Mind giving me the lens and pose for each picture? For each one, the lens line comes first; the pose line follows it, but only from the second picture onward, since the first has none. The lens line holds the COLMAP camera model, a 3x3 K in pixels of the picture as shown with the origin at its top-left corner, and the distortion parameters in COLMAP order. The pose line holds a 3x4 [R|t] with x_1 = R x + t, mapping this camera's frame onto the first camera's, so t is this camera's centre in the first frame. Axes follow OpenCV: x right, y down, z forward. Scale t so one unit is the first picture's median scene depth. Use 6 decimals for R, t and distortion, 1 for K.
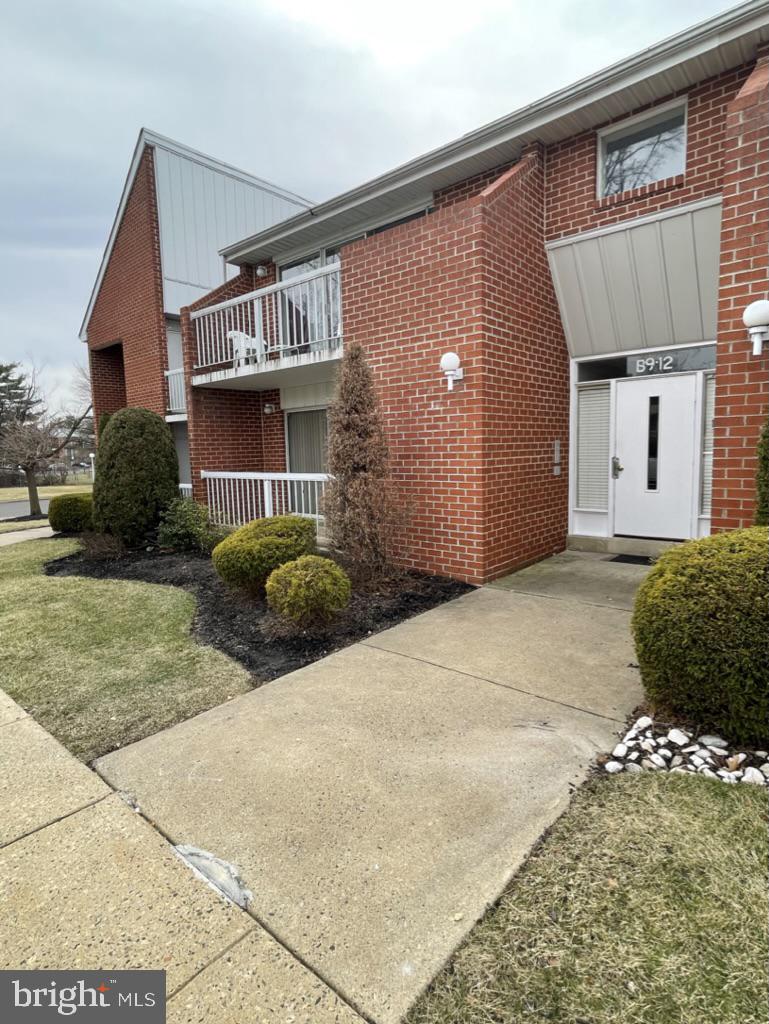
lens RADIAL K [[538.5, 0, 383.6], [0, 538.5, 513.7], [0, 0, 1]] dist [0.007222, 0.000441]
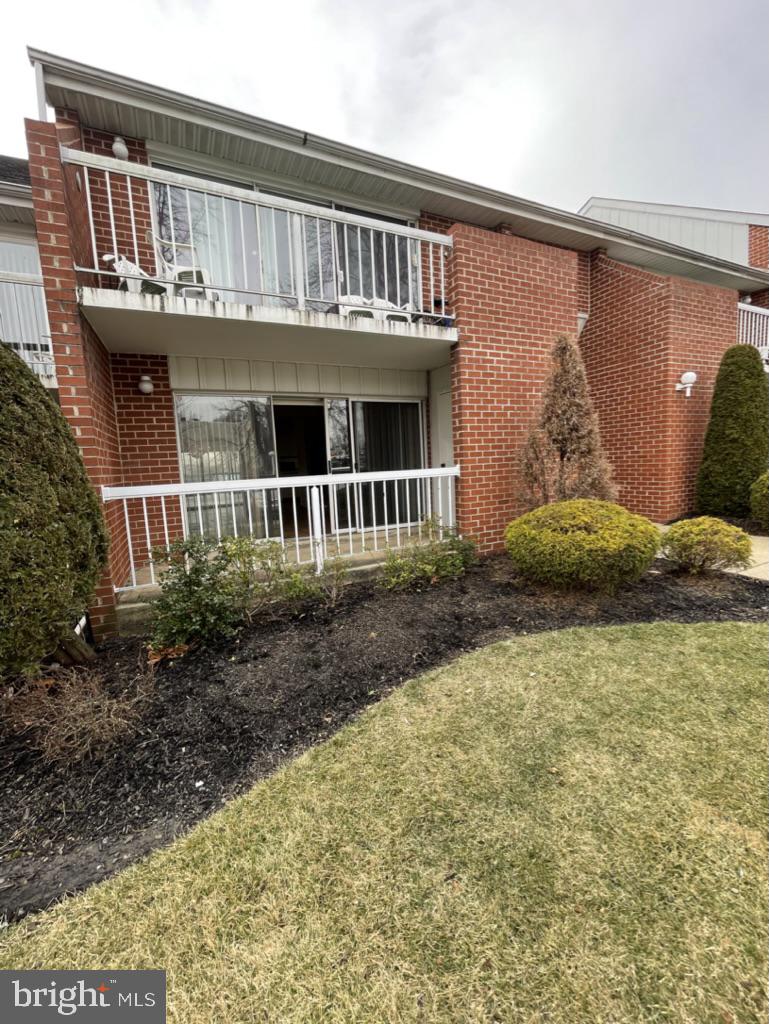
lens RADIAL K [[412.0, 0, 384.2], [0, 412.0, 504.6], [0, 0, 1]] dist [-0.002857, -0.000701]
pose [[0.398737, -0.086168, 0.913008, -0.571703], [0.147329, 0.988663, 0.028965, -0.037595], [-0.905154, 0.122963, 0.406911, 0.623017]]
